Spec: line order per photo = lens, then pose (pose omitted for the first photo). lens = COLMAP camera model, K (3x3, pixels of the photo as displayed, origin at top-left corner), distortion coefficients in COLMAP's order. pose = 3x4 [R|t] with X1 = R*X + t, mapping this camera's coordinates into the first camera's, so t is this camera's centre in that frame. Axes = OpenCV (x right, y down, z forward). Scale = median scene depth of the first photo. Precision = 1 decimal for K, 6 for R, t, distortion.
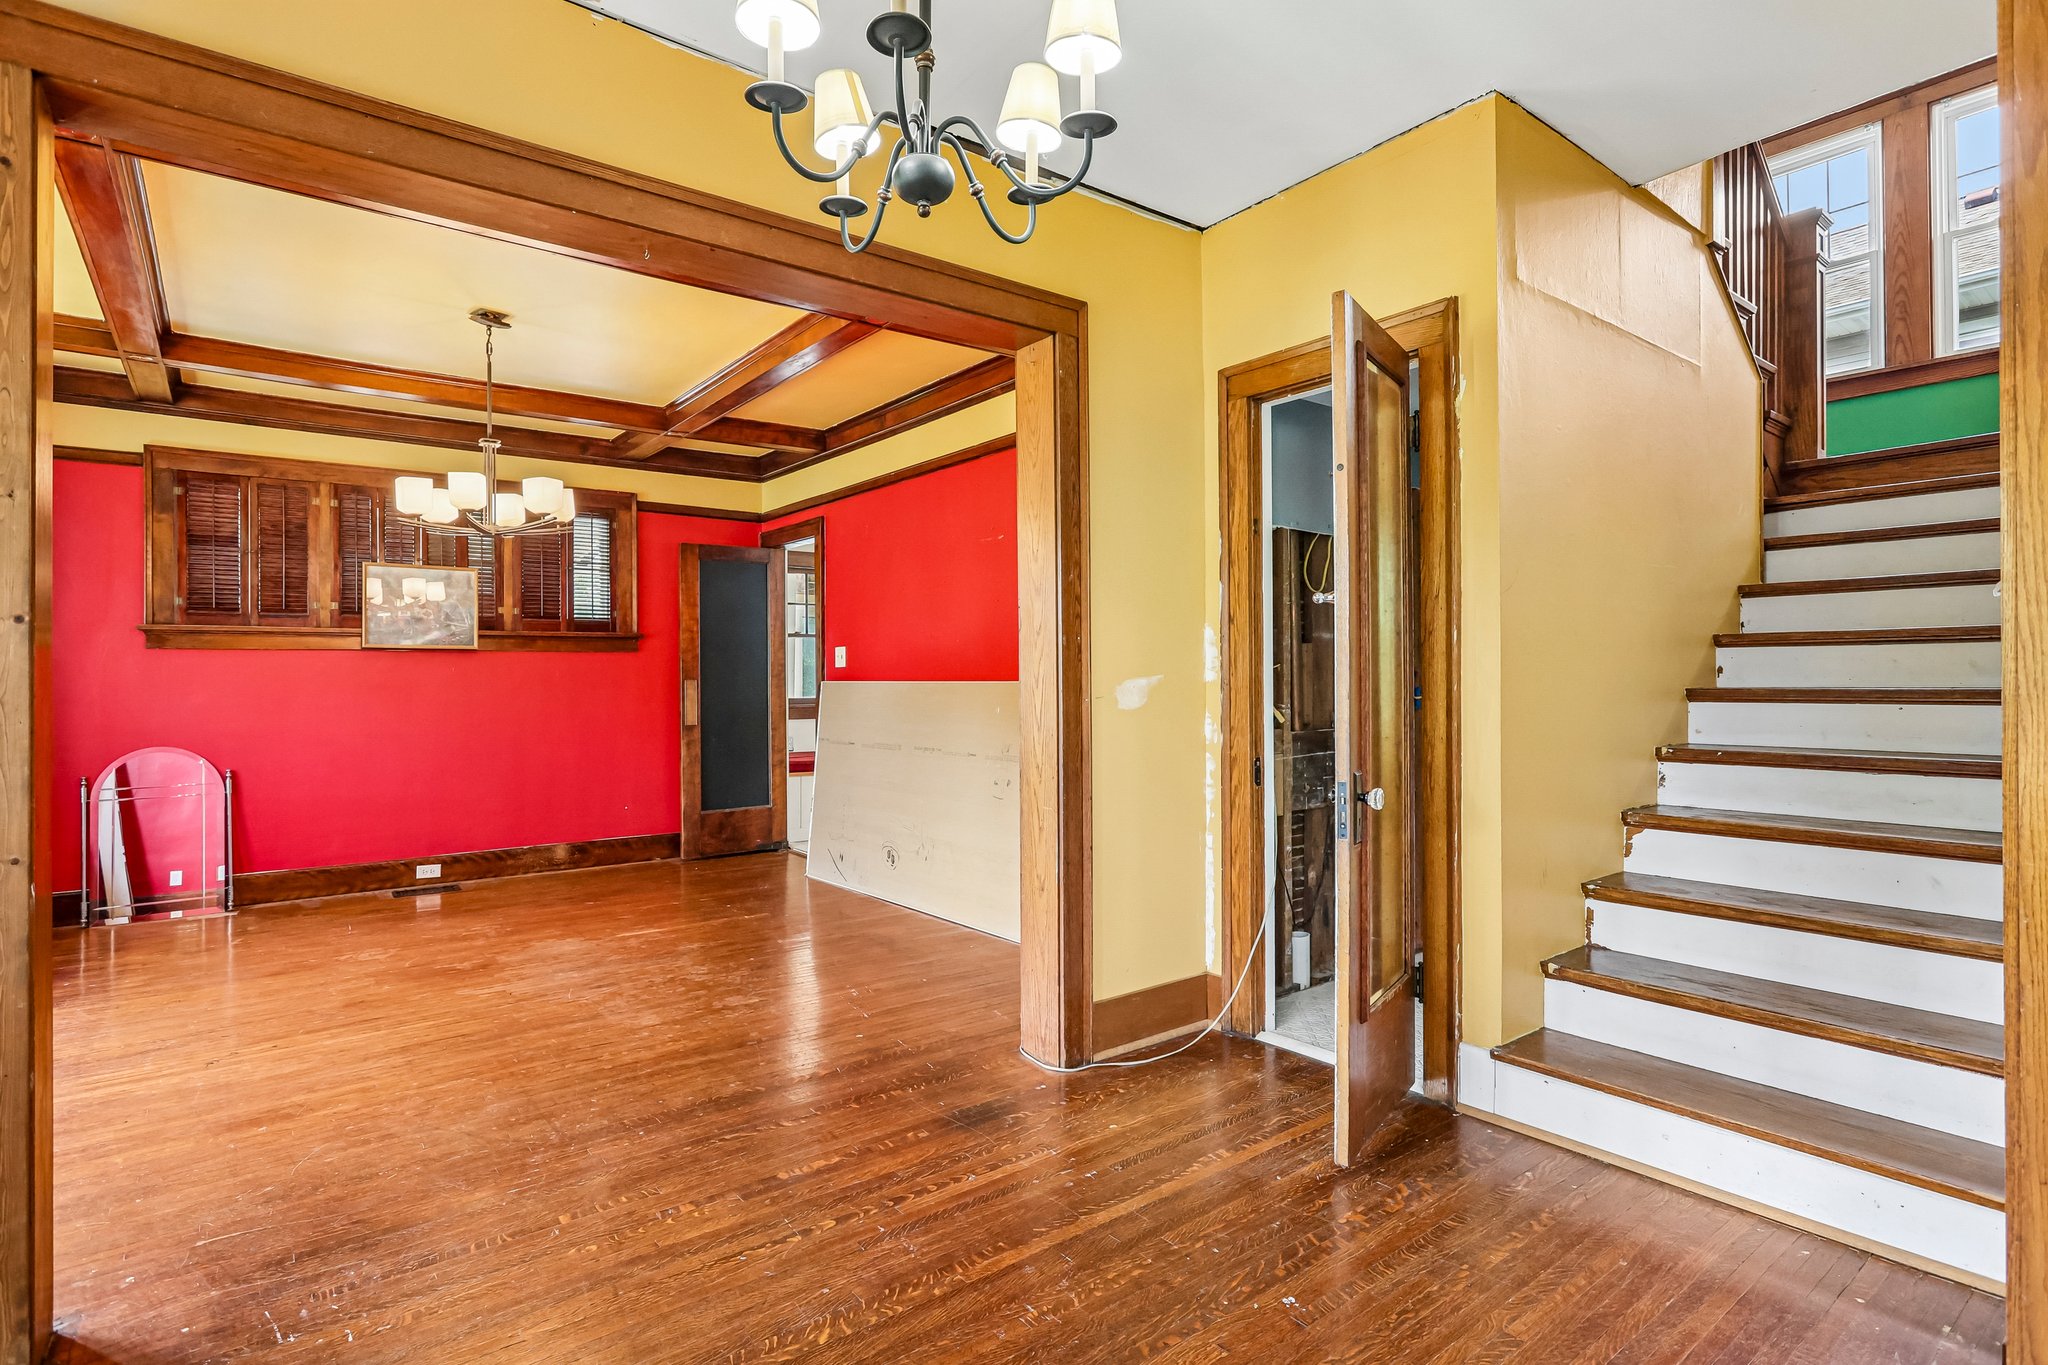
lens RADIAL K [[991.4, 0, 1024.0], [0, 991.4, 682.5], [0, 0, 1]] dist [-0.003936, -0.000417]
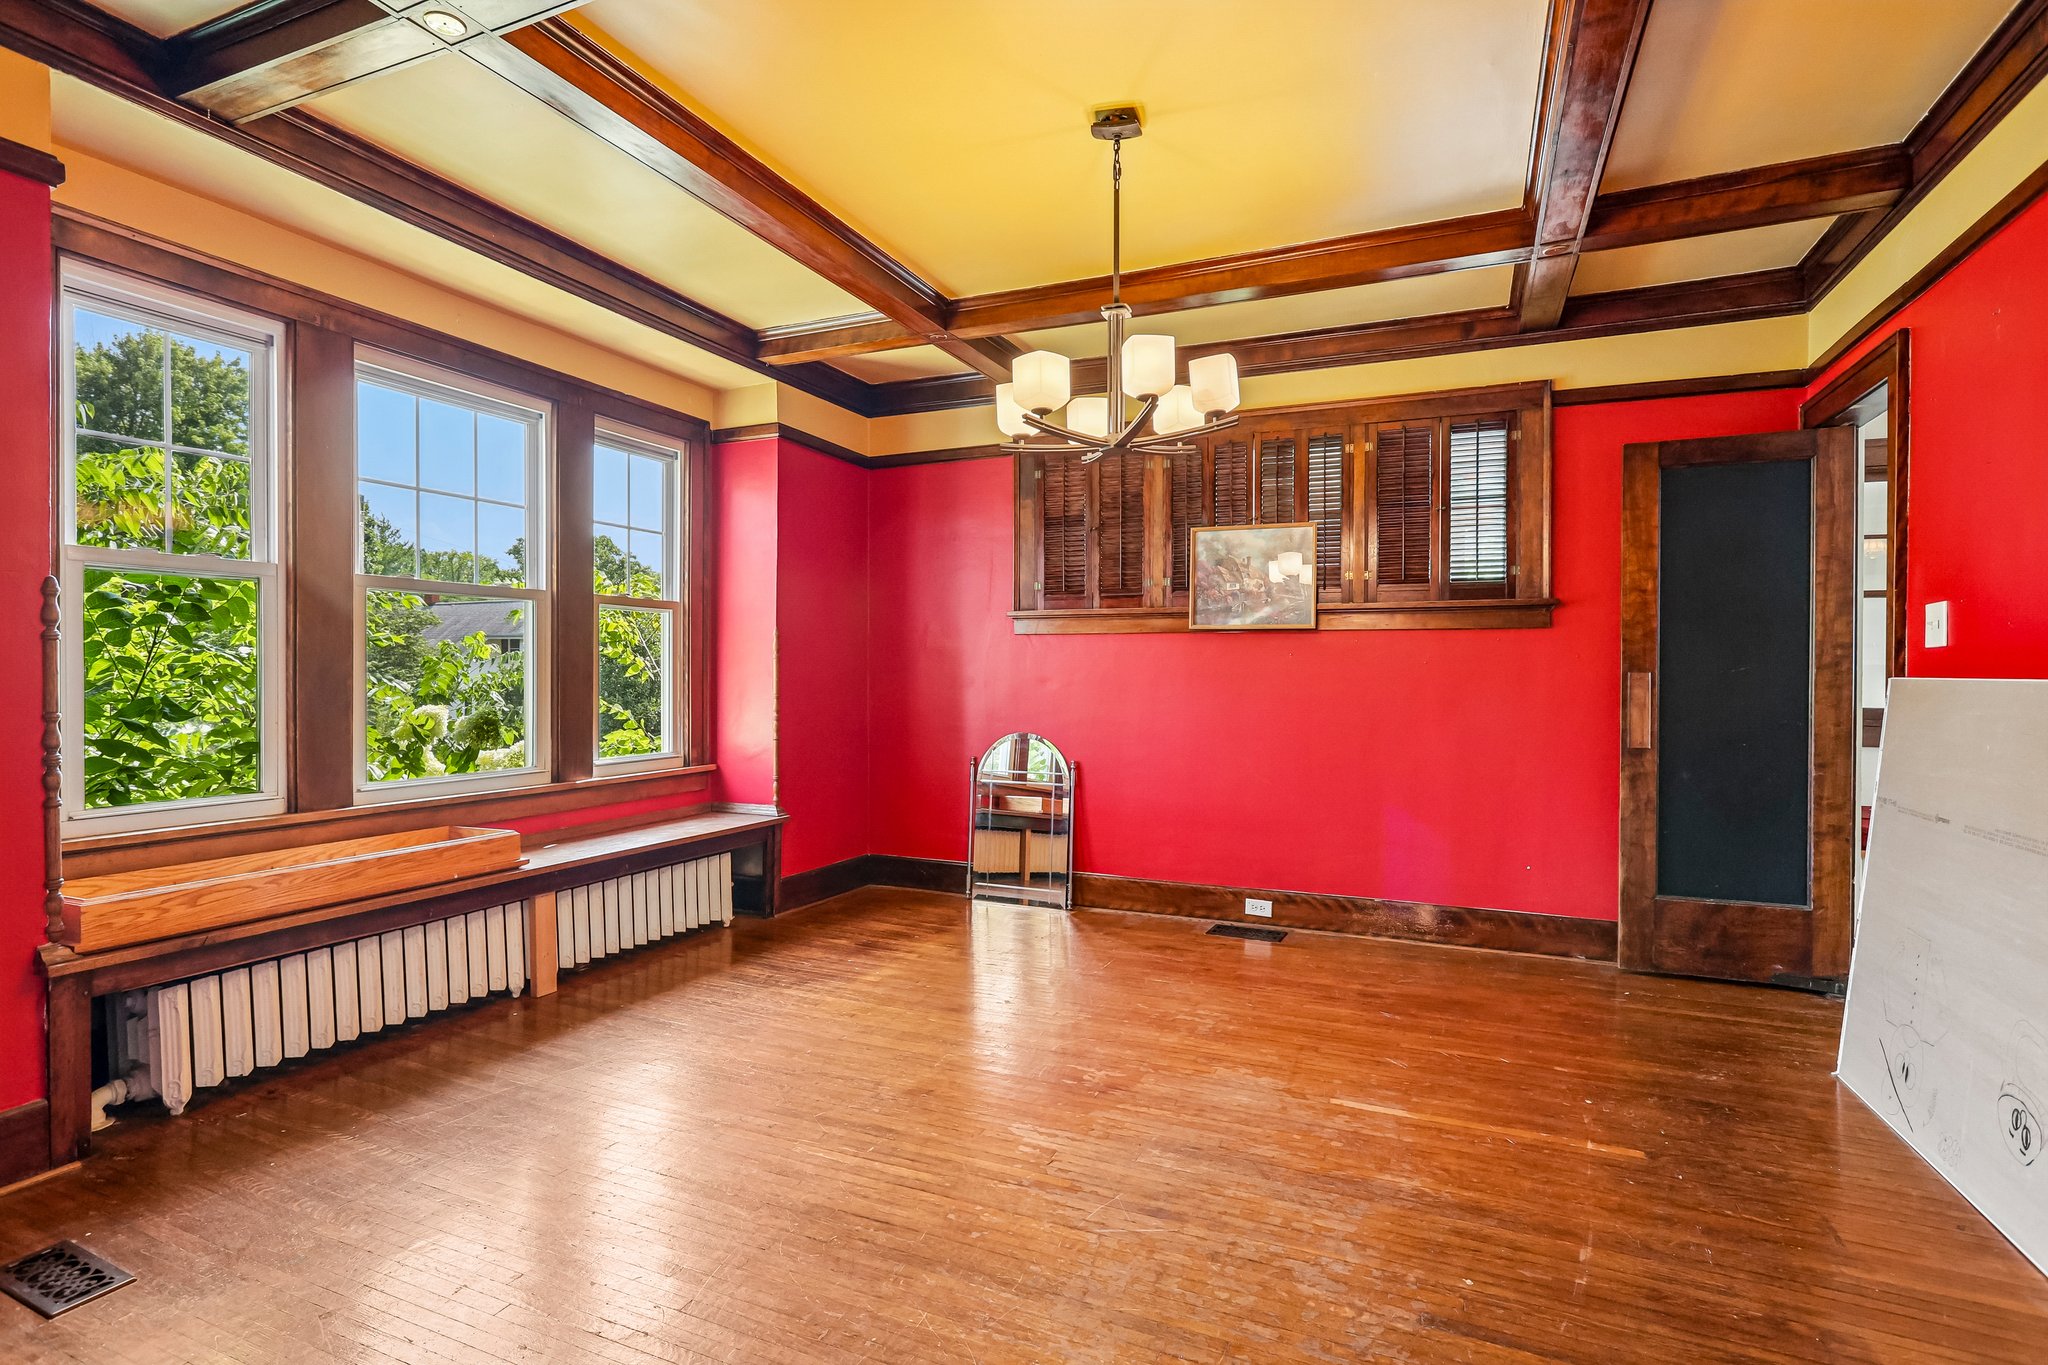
lens RADIAL K [[1015.1, 0, 1012.6], [0, 1015.1, 676.4], [0, 0, 1]] dist [-0.005568, -0.000047]
pose [[0.476518, 0.013487, -0.879061, 0.024021], [-0.012470, 0.999885, 0.008581, -0.000723], [0.879076, 0.006873, 0.476632, 0.462448]]
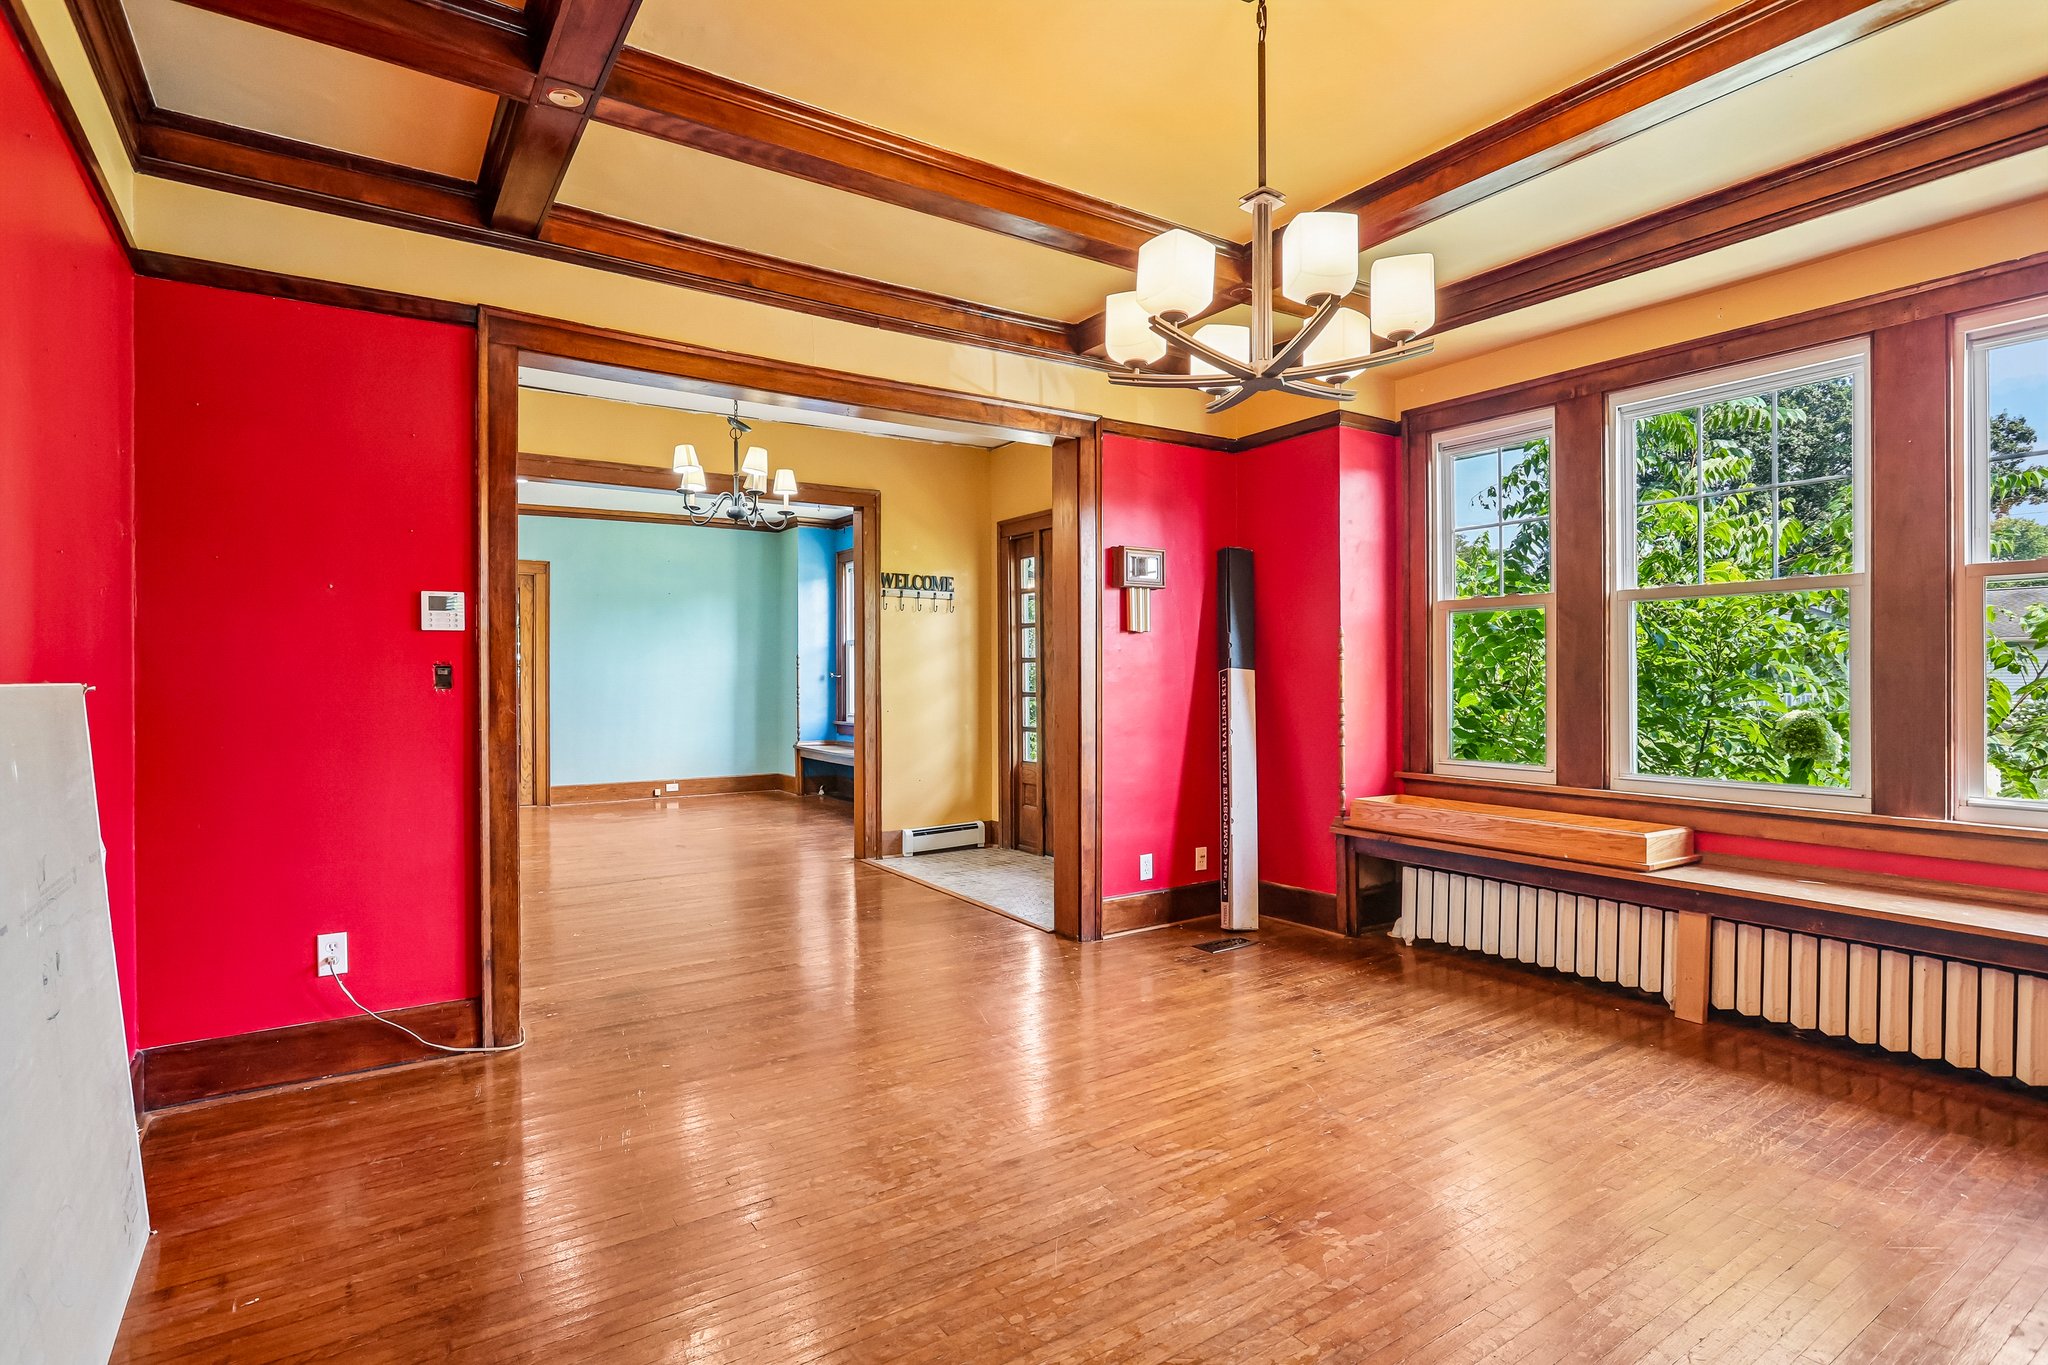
lens RADIAL K [[1049.5, 0, 1024.0], [0, 1049.5, 682.5], [0, 0, 1]] dist [-0.011527, 0.000217]
pose [[-0.996915, 0.011238, 0.077683, -0.347463], [0.011907, 0.999896, 0.008150, 0.000693], [-0.077583, 0.009049, -0.996945, 1.170262]]
